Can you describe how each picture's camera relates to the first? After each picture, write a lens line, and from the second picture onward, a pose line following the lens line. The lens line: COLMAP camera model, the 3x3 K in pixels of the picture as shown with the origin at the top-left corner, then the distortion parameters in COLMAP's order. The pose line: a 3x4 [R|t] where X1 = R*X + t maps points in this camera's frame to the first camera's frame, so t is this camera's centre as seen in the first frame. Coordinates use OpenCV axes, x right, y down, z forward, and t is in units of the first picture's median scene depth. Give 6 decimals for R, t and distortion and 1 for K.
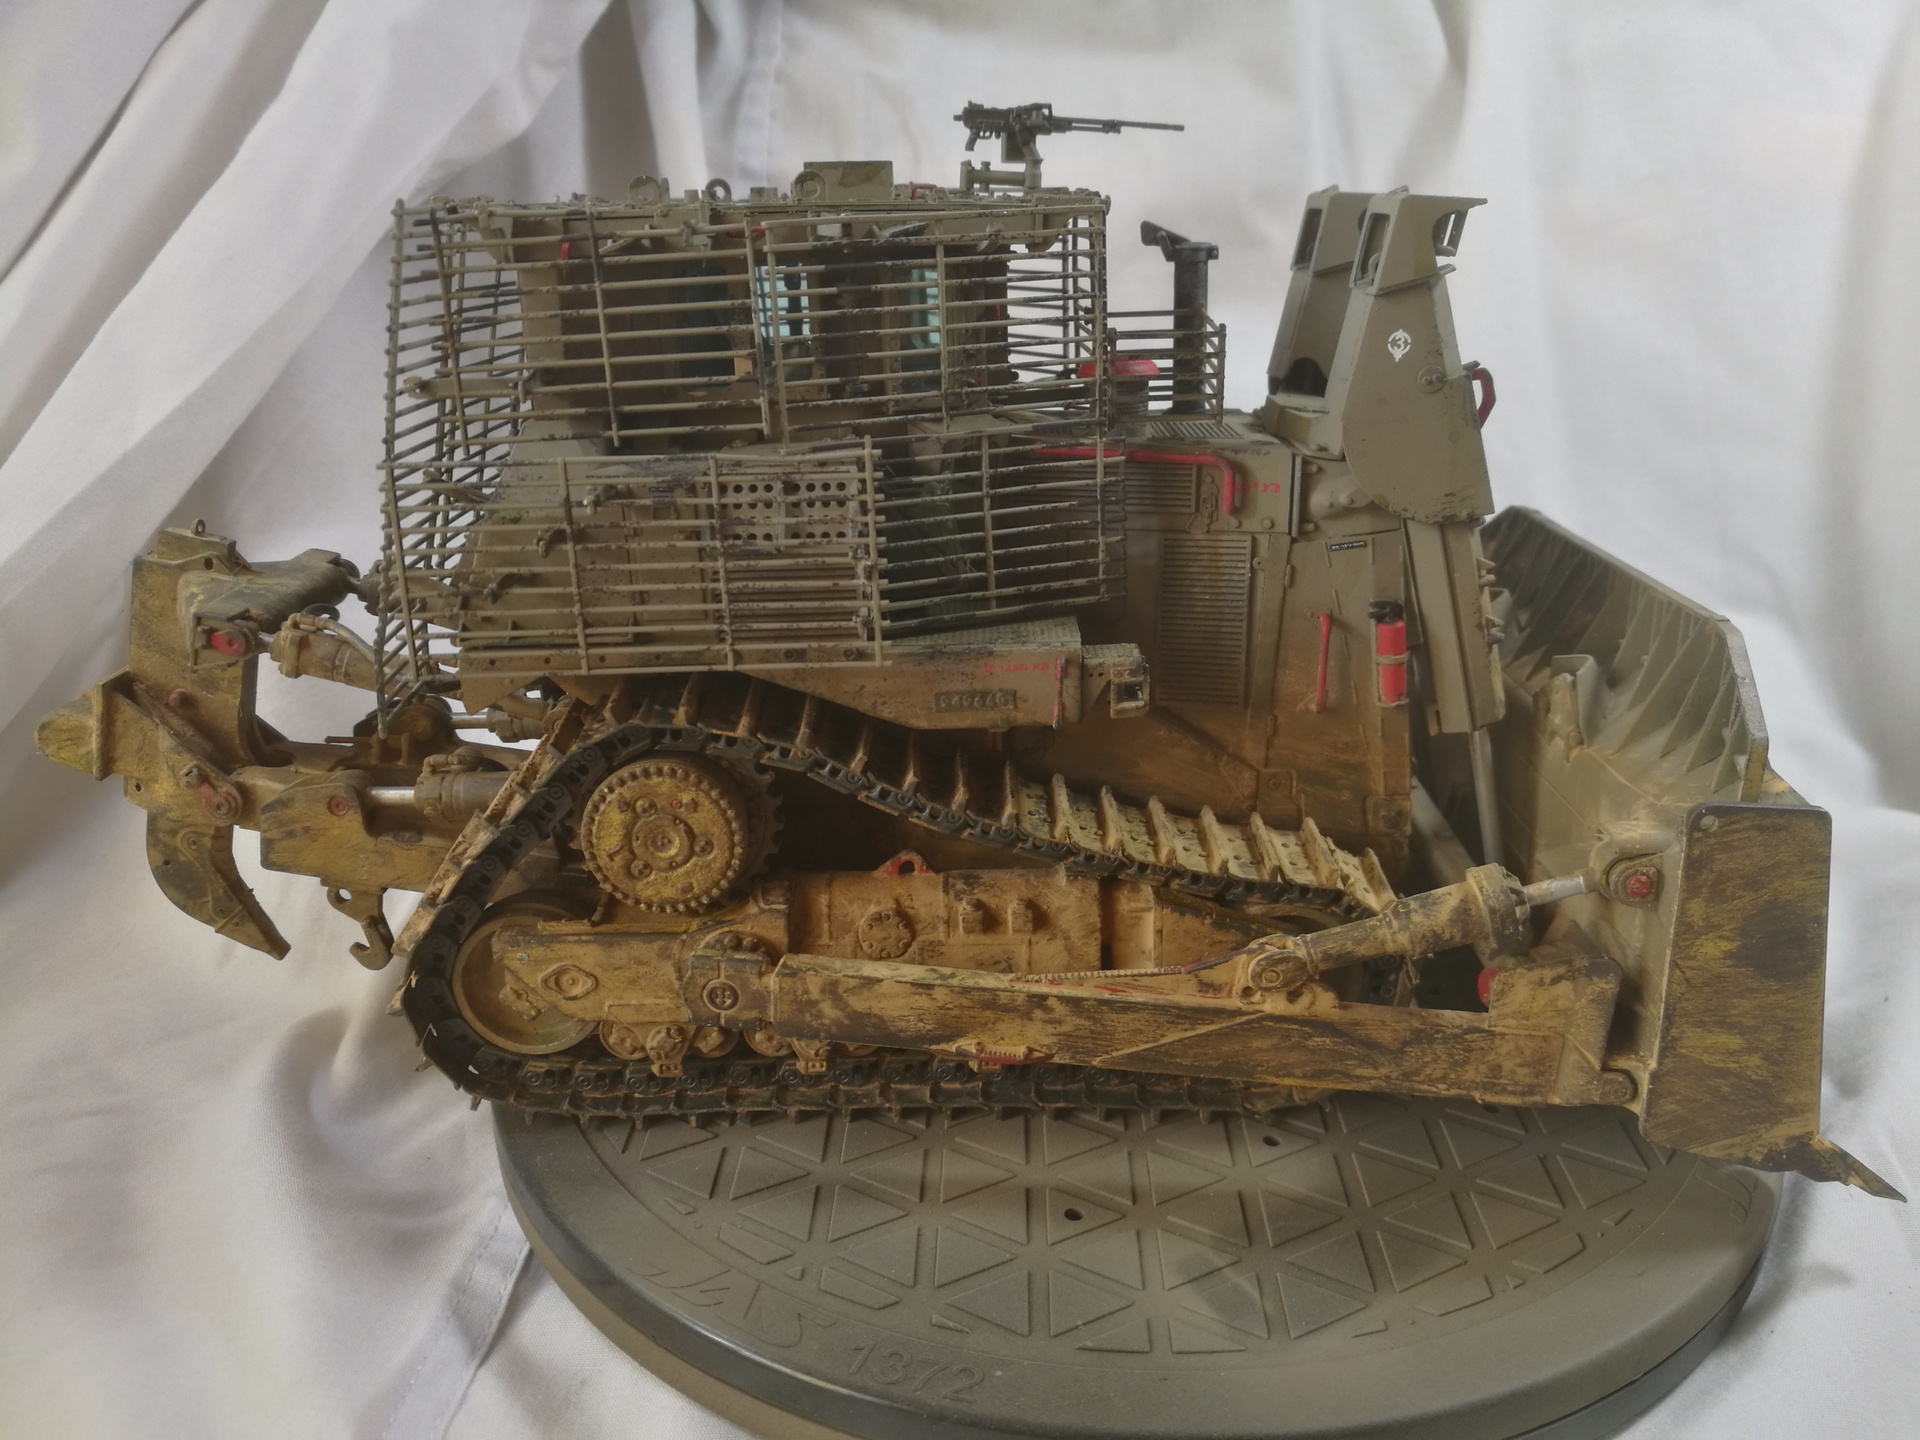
lens RADIAL K [[1517.0, 0, 960.0], [0, 1517.0, 720.0], [0, 0, 1]] dist [0.002721, -0.205929]
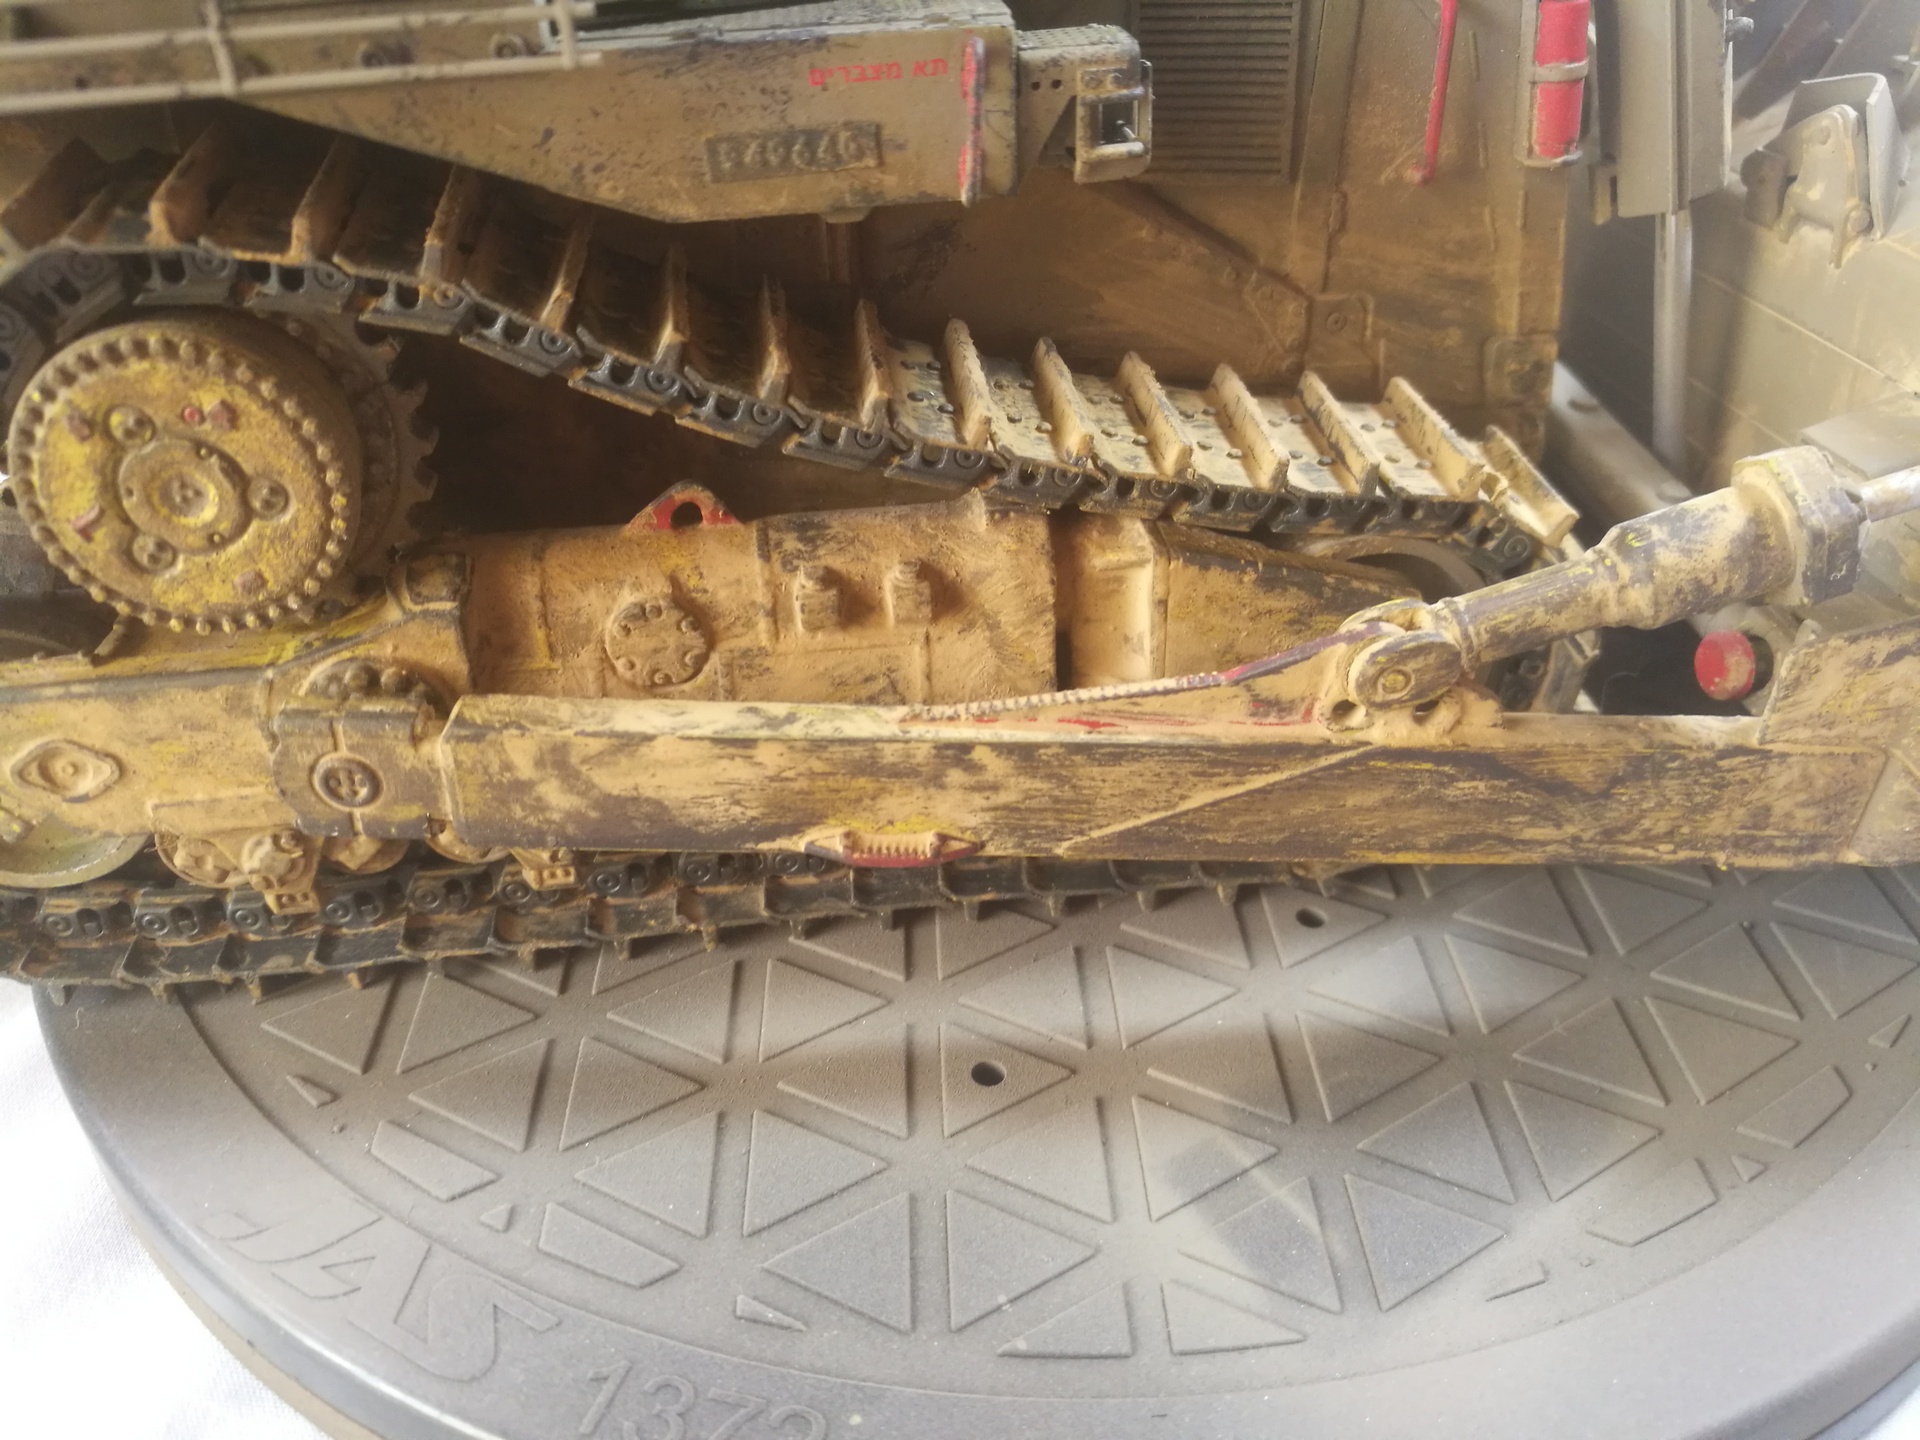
lens RADIAL K [[1521.1, 0, 958.4], [0, 1521.1, 746.1], [0, 0, 1]] dist [0.042424, -0.202730]
pose [[0.991618, -0.076173, 0.104362, -0.002684], [0.046208, 0.963385, 0.264112, 0.040992], [-0.120658, -0.257075, 0.958829, 0.479431]]
